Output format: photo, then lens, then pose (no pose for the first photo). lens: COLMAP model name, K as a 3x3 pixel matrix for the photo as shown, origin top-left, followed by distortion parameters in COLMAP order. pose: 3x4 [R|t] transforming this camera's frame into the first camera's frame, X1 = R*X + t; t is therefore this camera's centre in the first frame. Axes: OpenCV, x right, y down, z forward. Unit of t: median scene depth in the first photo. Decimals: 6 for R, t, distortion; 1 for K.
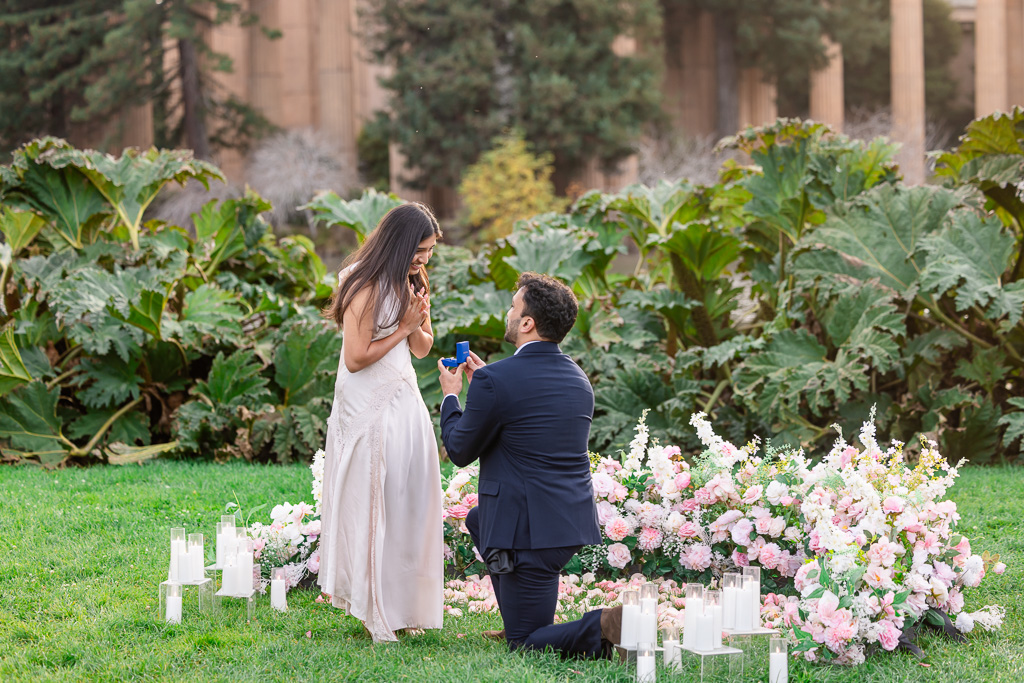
lens RADIAL K [[2382.9, 0, 509.8], [0, 2382.9, 340.2], [0, 0, 1]] dist [-0.016388, -0.576342]
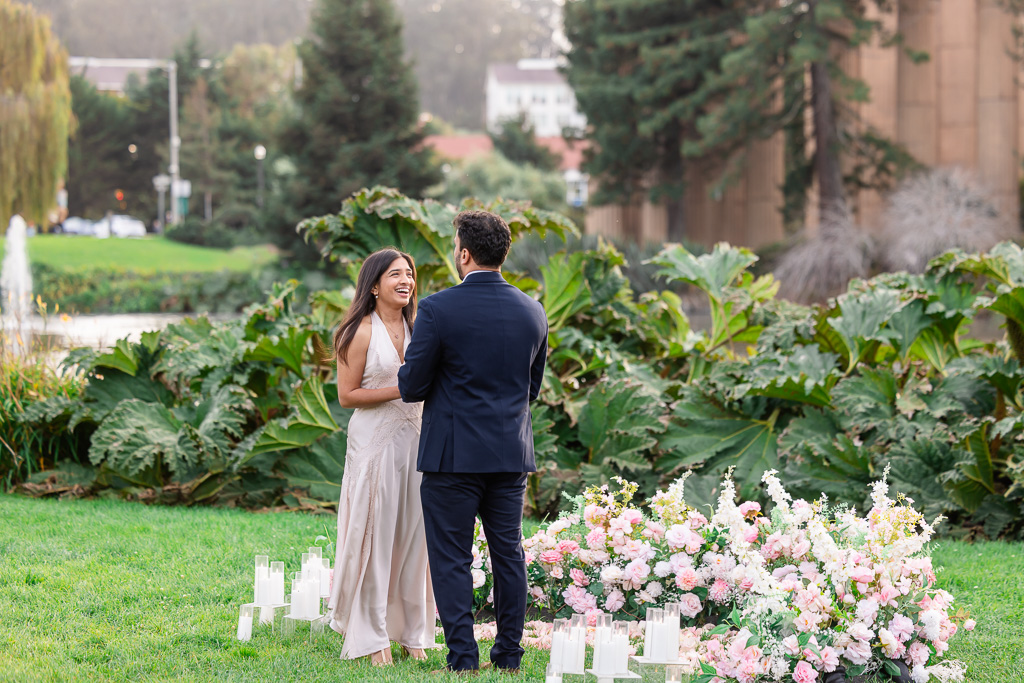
lens RADIAL K [[2851.8, 0, 511.6], [0, 2851.8, 340.5], [0, 0, 1]] dist [0.024010, -0.273778]
pose [[0.964173, 0.024495, -0.264140, 0.174984], [-0.031451, 0.999260, -0.022138, 0.003204], [0.263403, 0.029652, 0.964230, -0.128756]]
